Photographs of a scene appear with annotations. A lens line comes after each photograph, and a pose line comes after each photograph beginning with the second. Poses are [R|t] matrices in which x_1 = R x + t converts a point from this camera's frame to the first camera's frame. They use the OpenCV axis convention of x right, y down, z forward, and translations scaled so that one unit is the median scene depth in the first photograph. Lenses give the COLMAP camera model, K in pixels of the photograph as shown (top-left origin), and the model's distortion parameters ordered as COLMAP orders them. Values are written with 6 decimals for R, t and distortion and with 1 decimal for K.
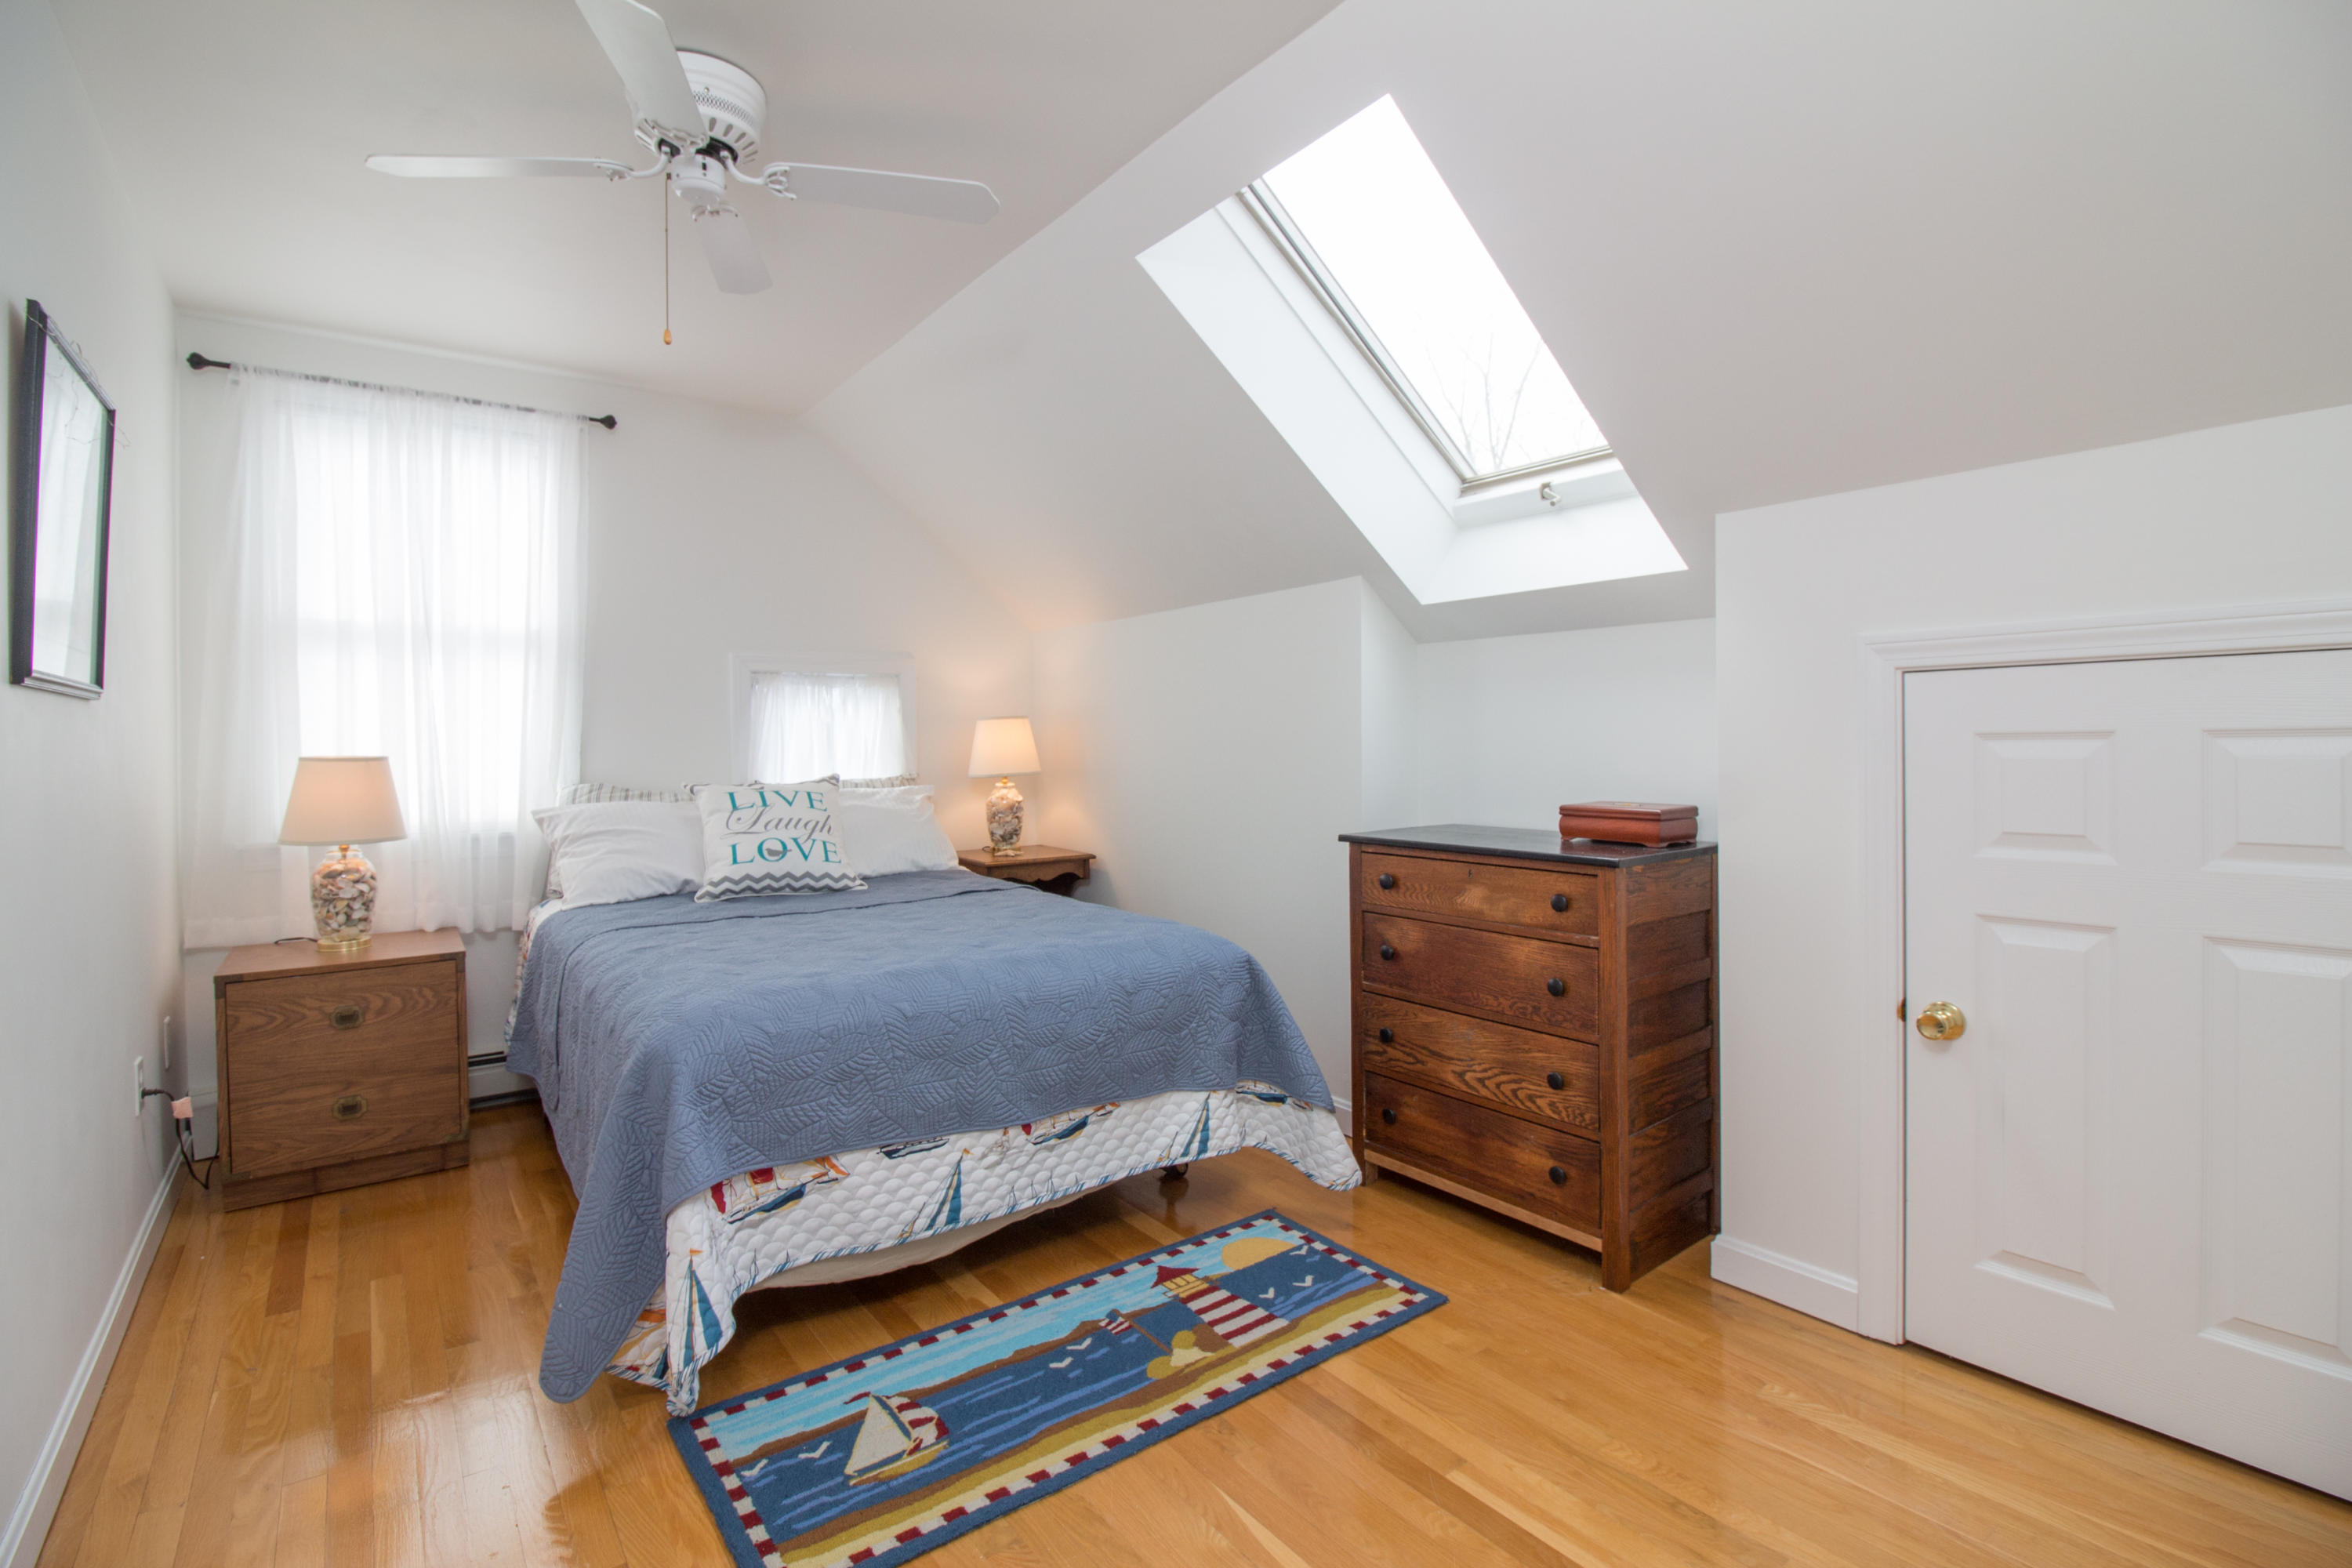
lens RADIAL K [[1095.3, 0, 1178.4], [0, 1095.3, 751.1], [0, 0, 1]] dist [-0.005595, -0.001135]
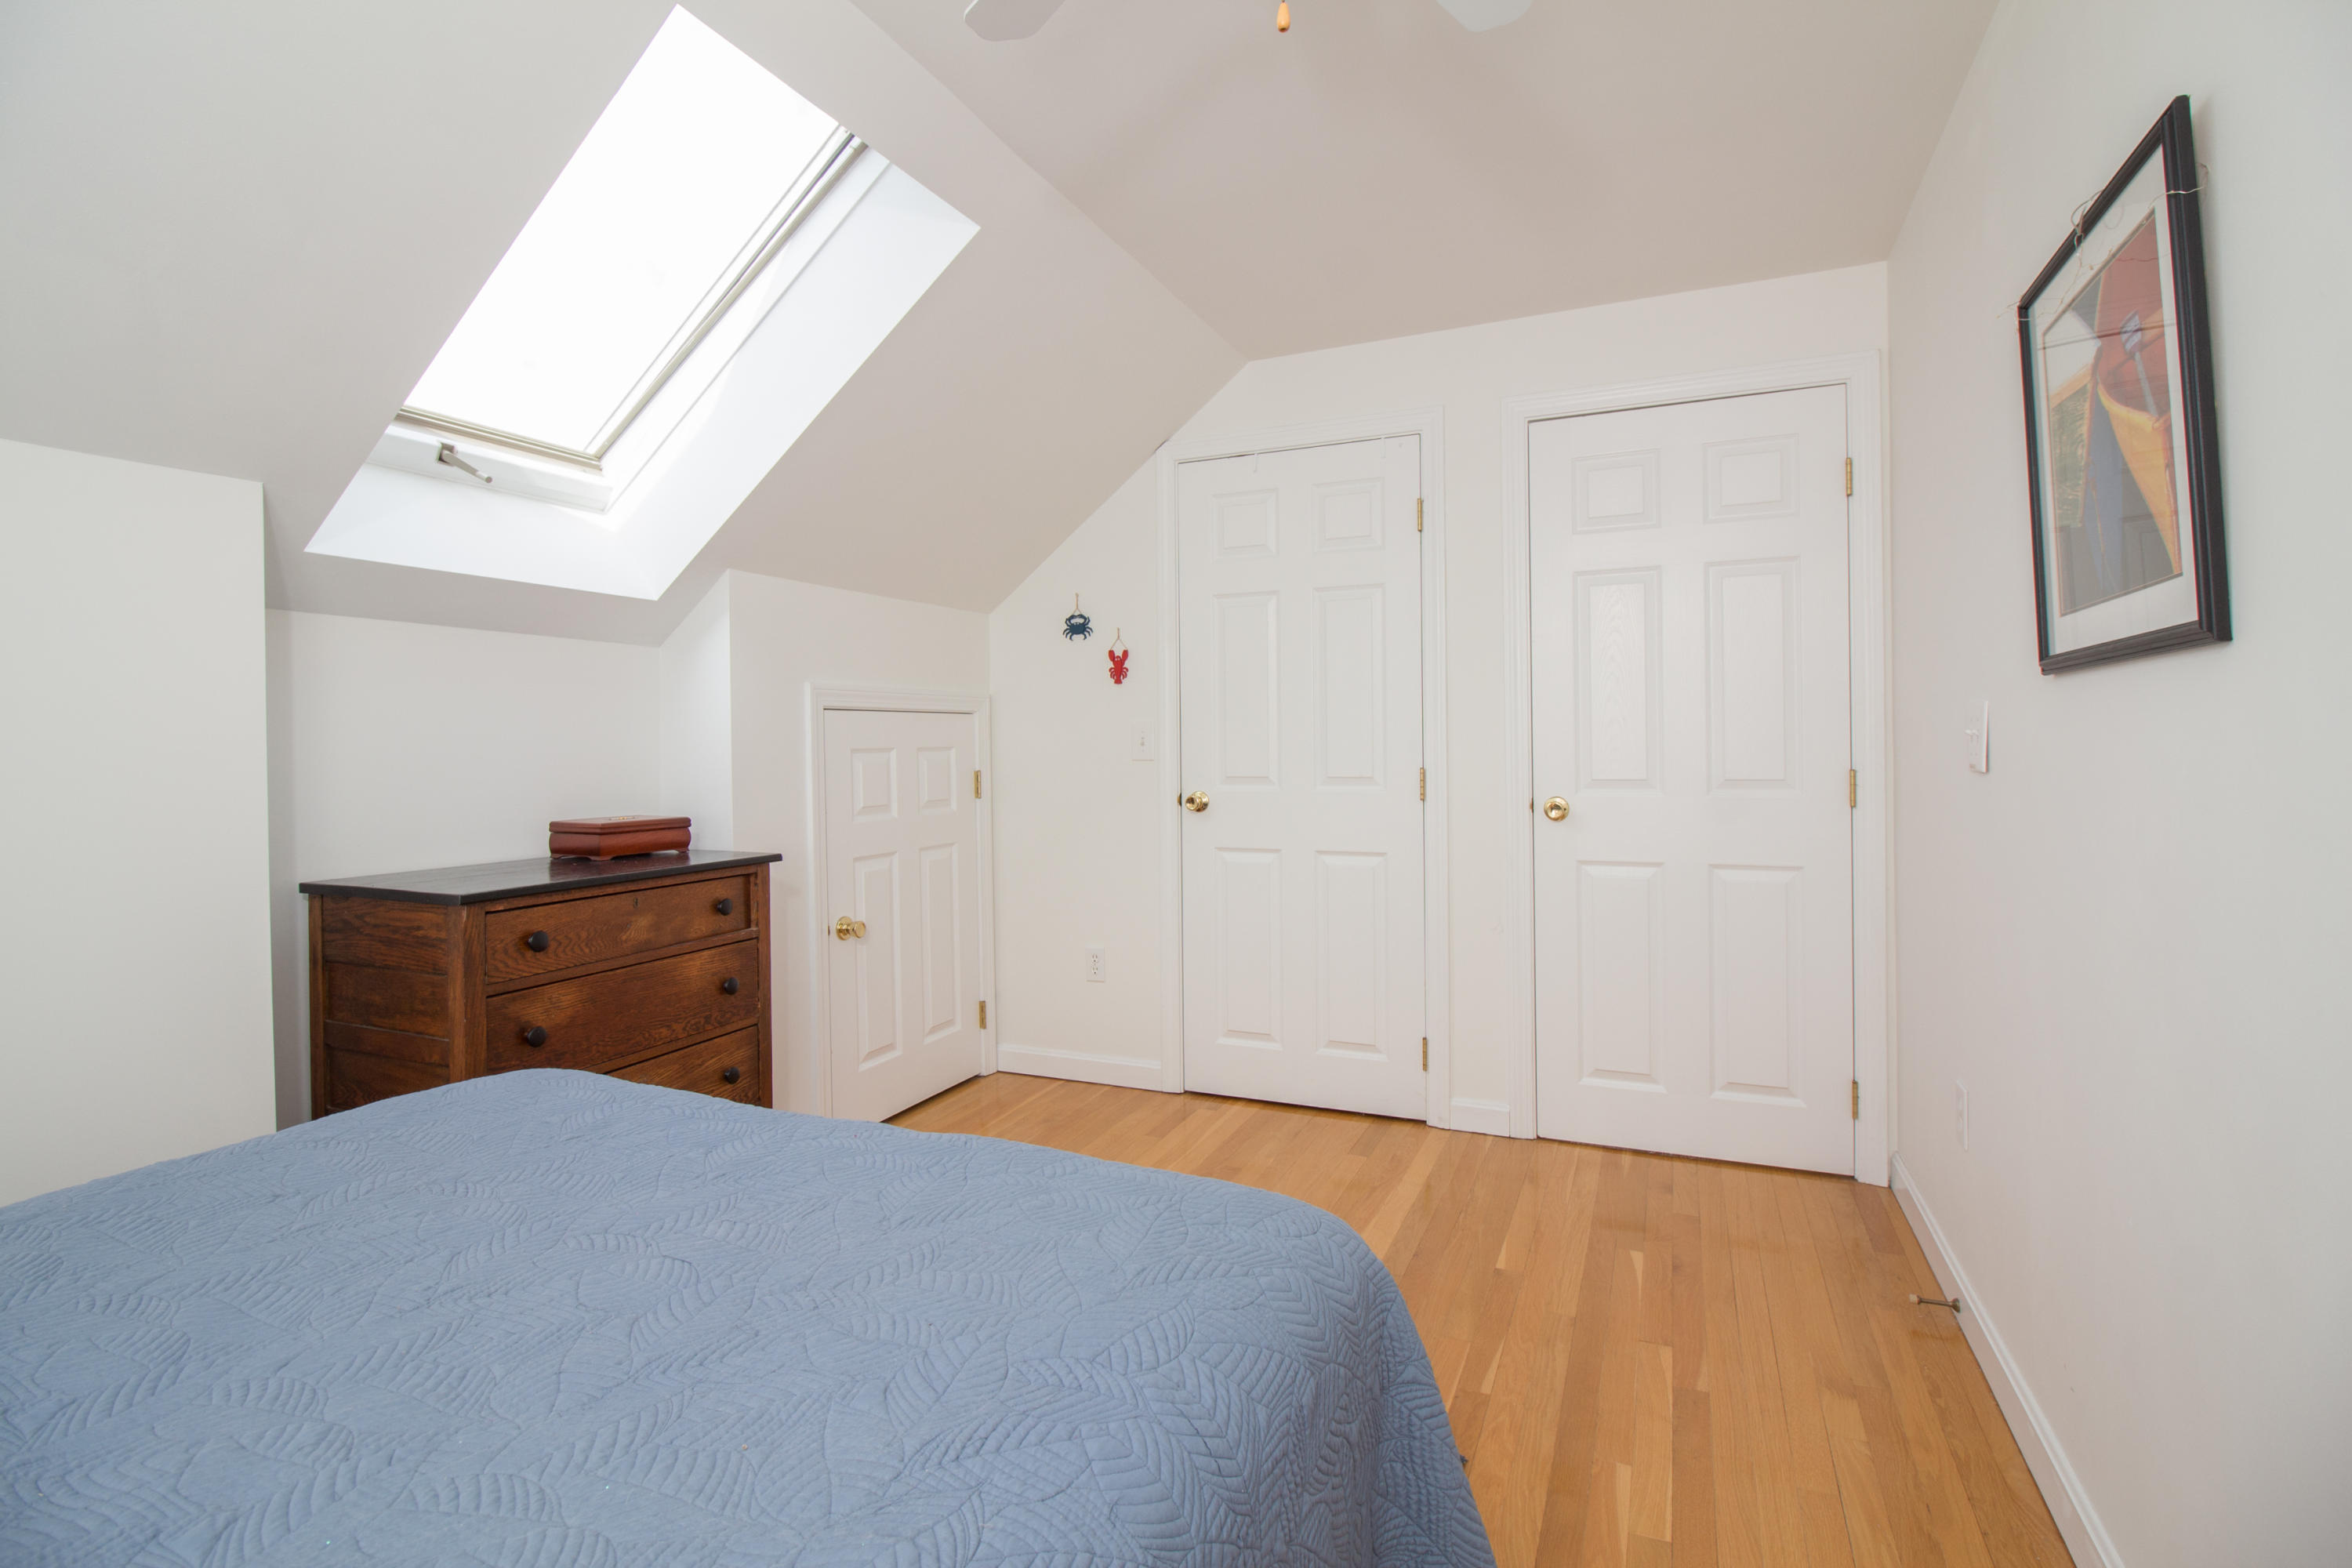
lens RADIAL K [[1095.3, 0, 1178.4], [0, 1095.3, 751.1], [0, 0, 1]] dist [-0.005595, -0.001135]
pose [[-0.490558, 0.009036, 0.871361, -0.751661], [0.019816, 0.999803, 0.000788, -0.004799], [-0.871183, 0.017654, -0.490641, 1.077863]]
